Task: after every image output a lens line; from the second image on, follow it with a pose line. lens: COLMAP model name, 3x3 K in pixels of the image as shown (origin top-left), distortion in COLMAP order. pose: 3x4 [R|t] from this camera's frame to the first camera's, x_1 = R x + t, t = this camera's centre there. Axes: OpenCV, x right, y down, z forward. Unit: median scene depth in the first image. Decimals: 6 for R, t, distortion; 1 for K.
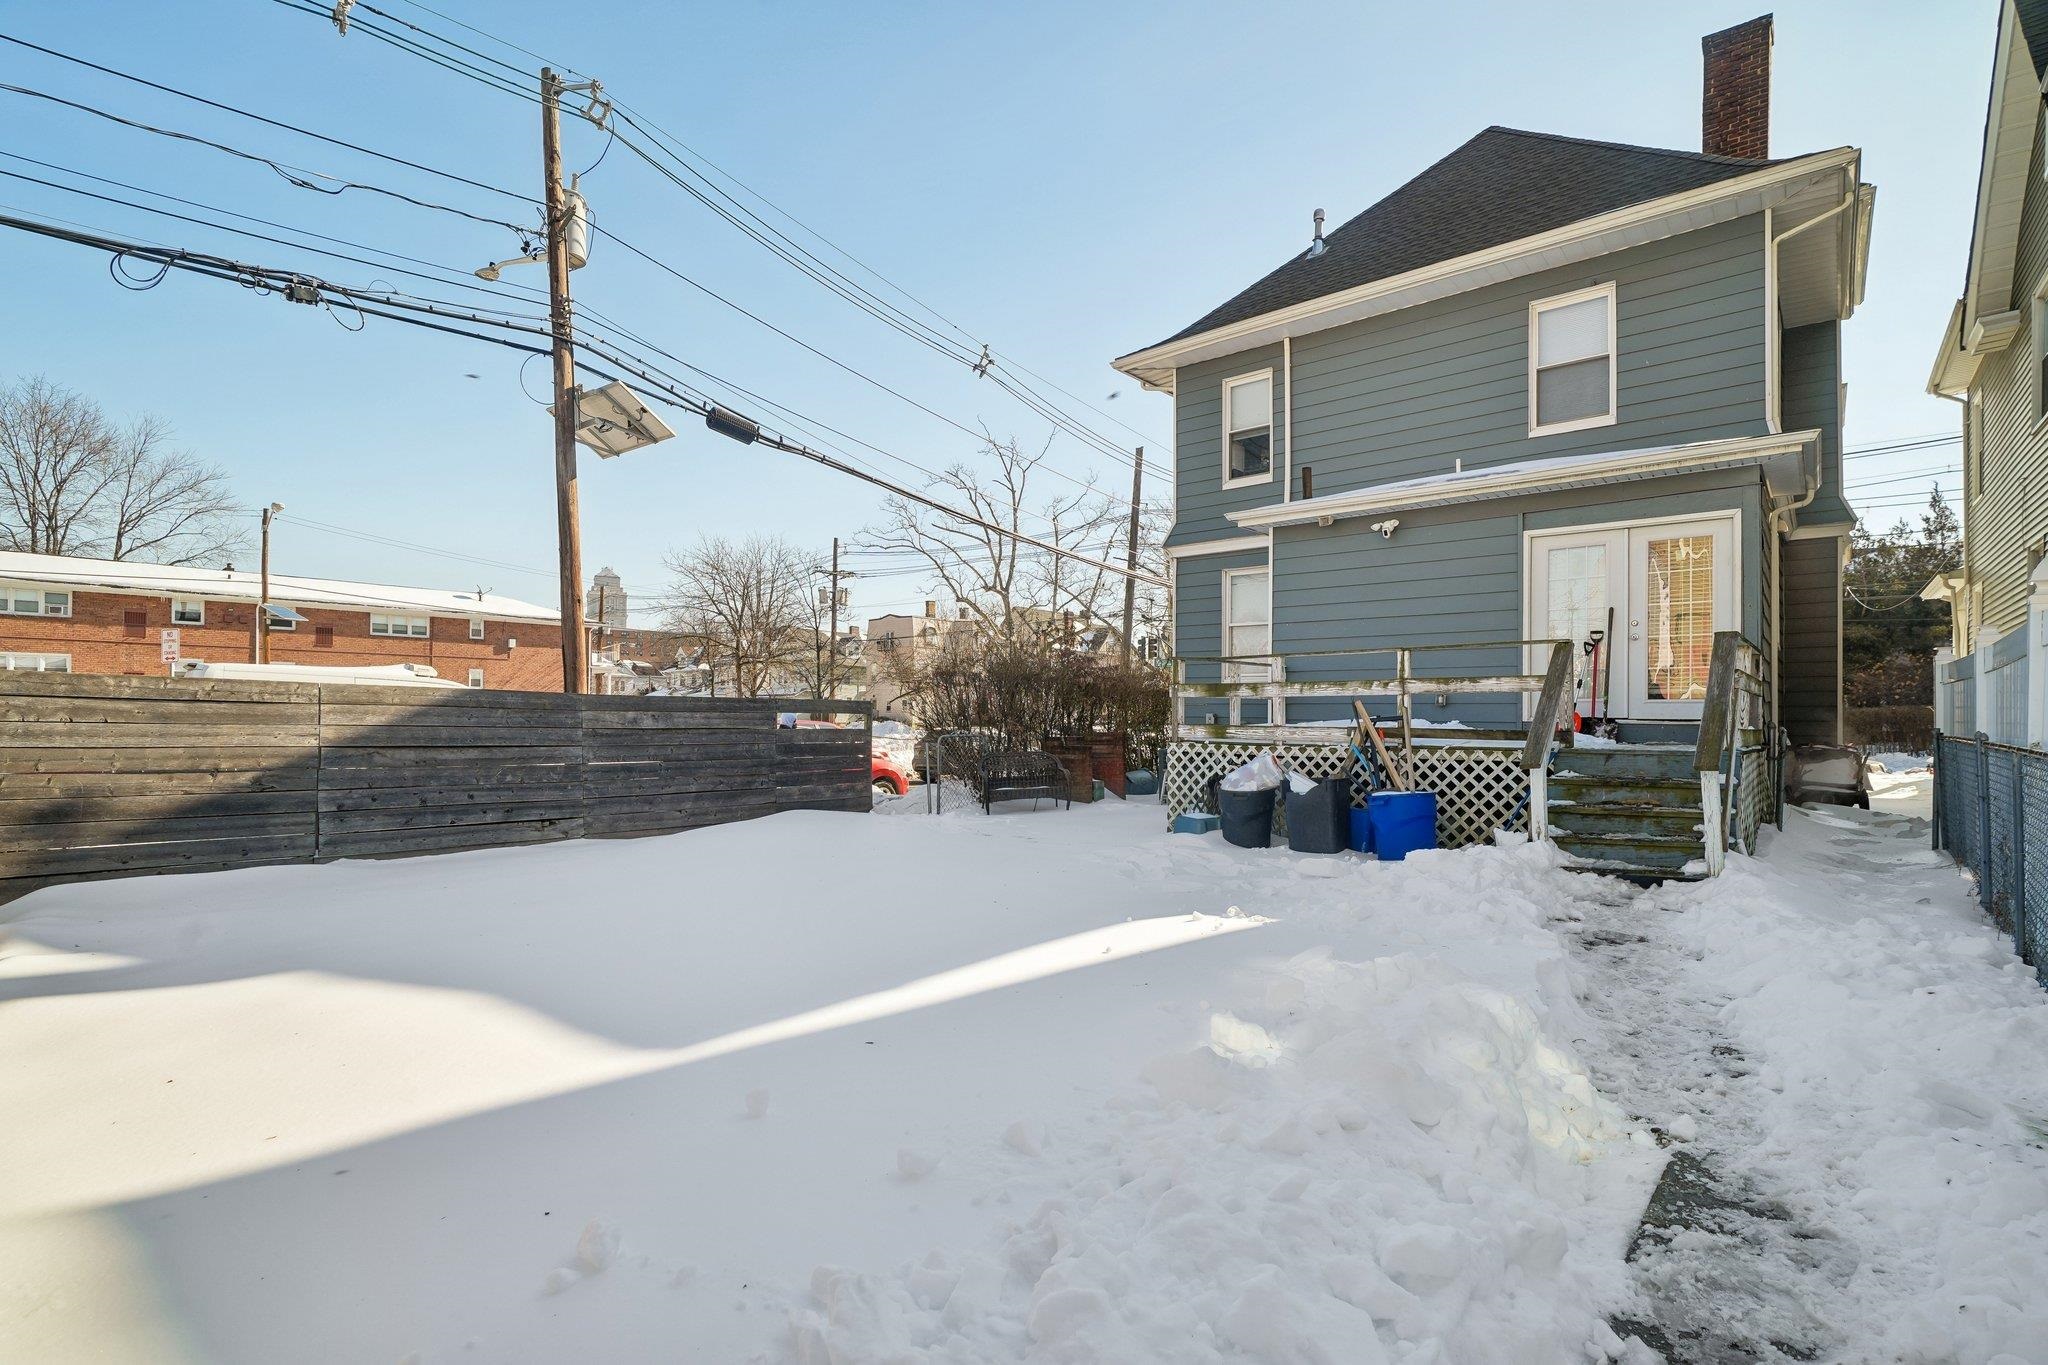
lens RADIAL K [[933.8, 0, 1060.6], [0, 933.8, 706.3], [0, 0, 1]] dist [-0.007625, 0.001361]
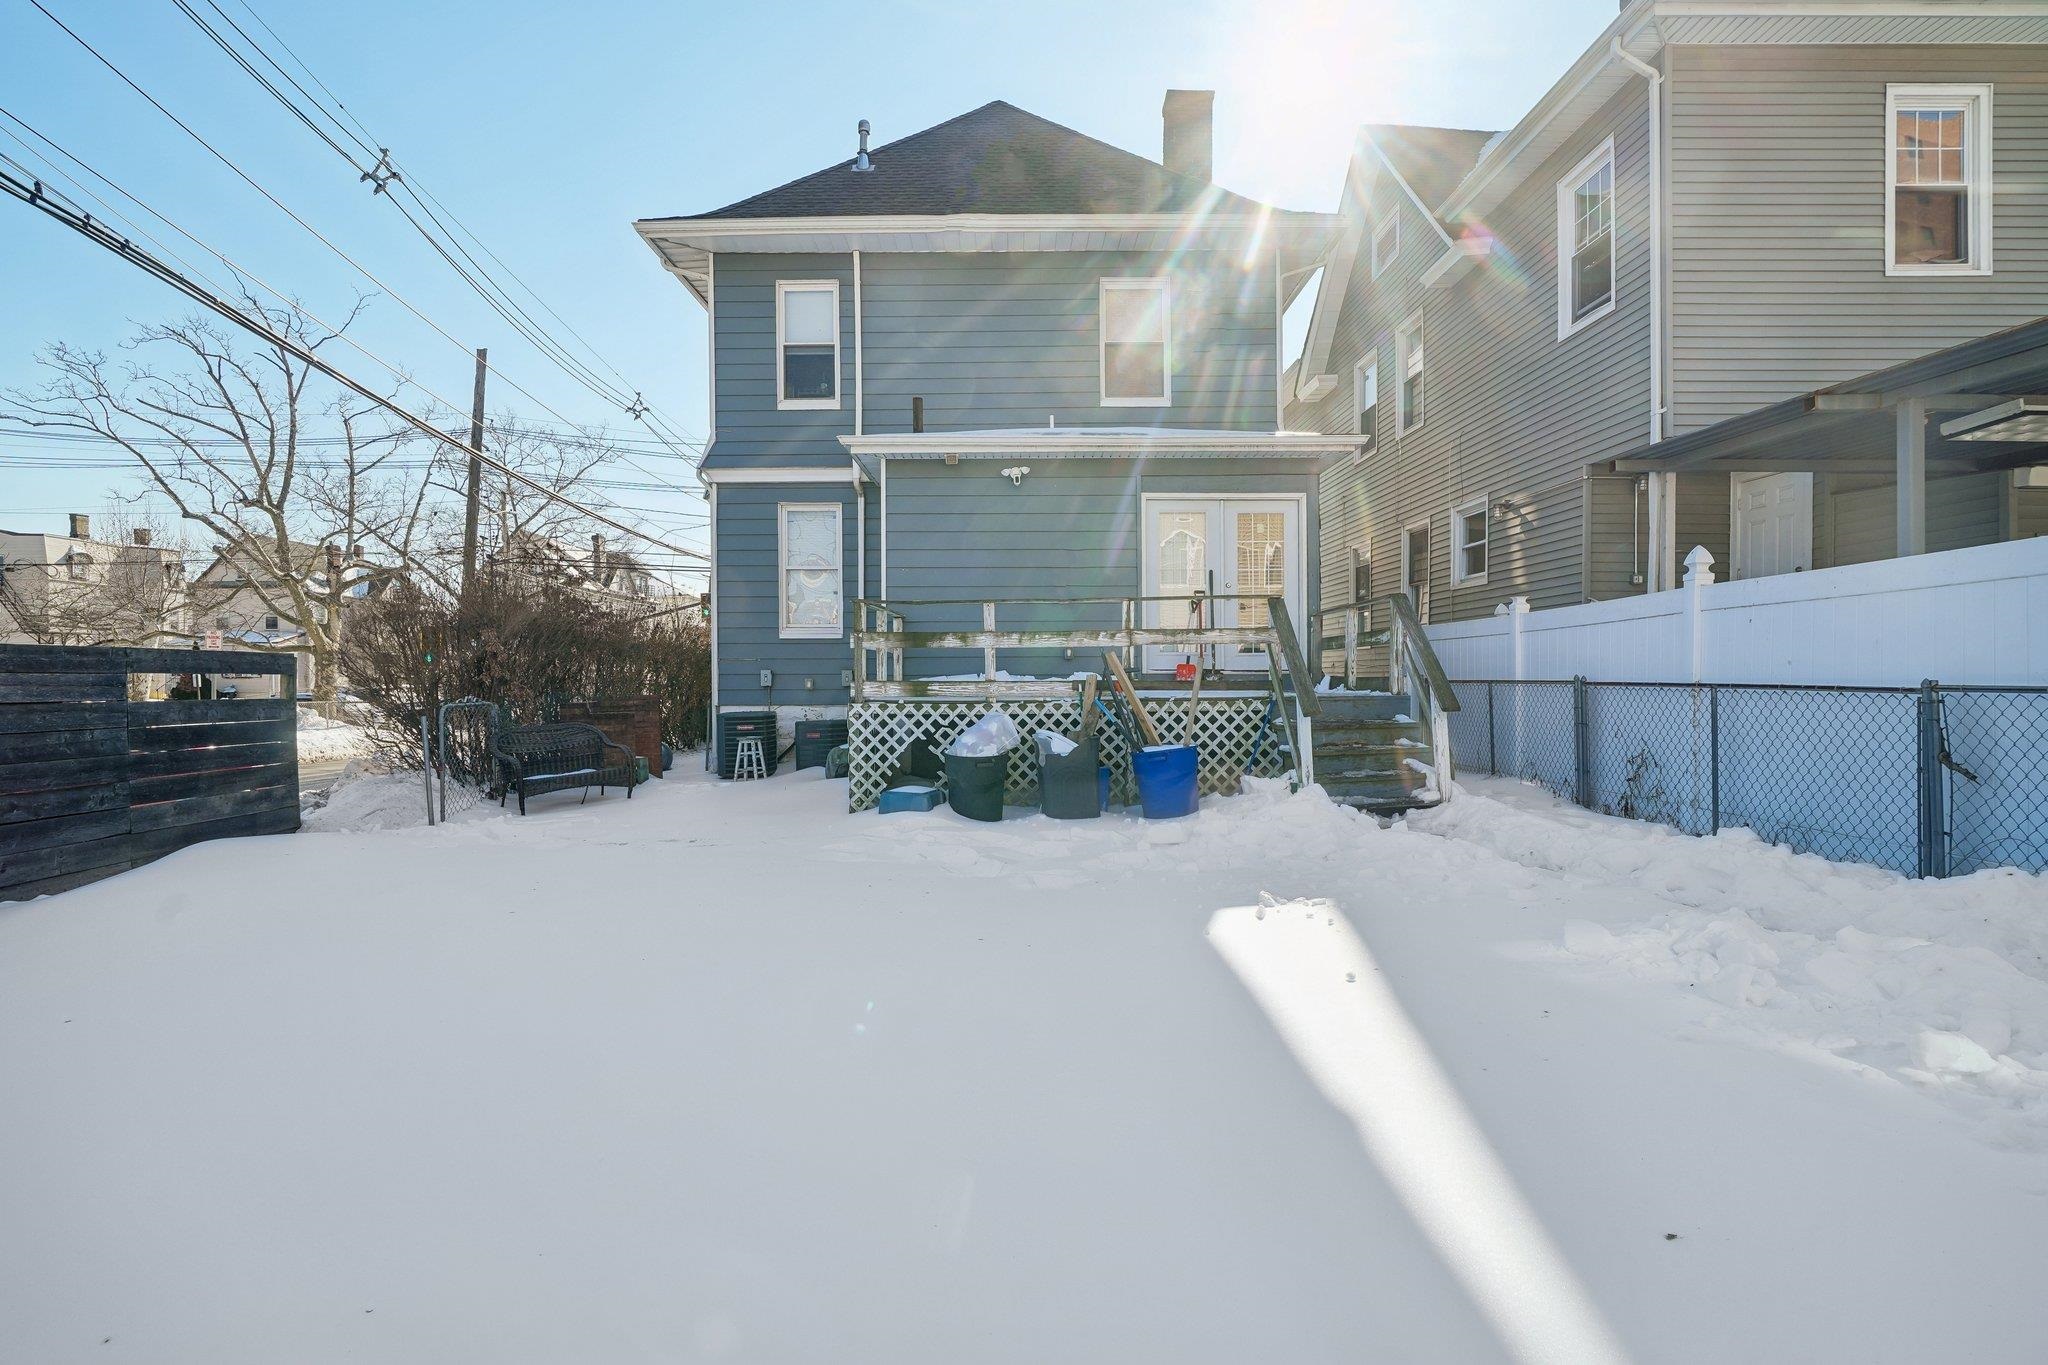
lens RADIAL K [[933.8, 0, 1023.0], [0, 933.8, 685.5], [0, 0, 1]] dist [-0.007625, 0.001361]
pose [[0.776503, -0.017719, 0.629864, -0.283167], [0.004634, 0.999738, 0.022411, 0.005268], [-0.630096, -0.014483, 0.776382, 0.271149]]
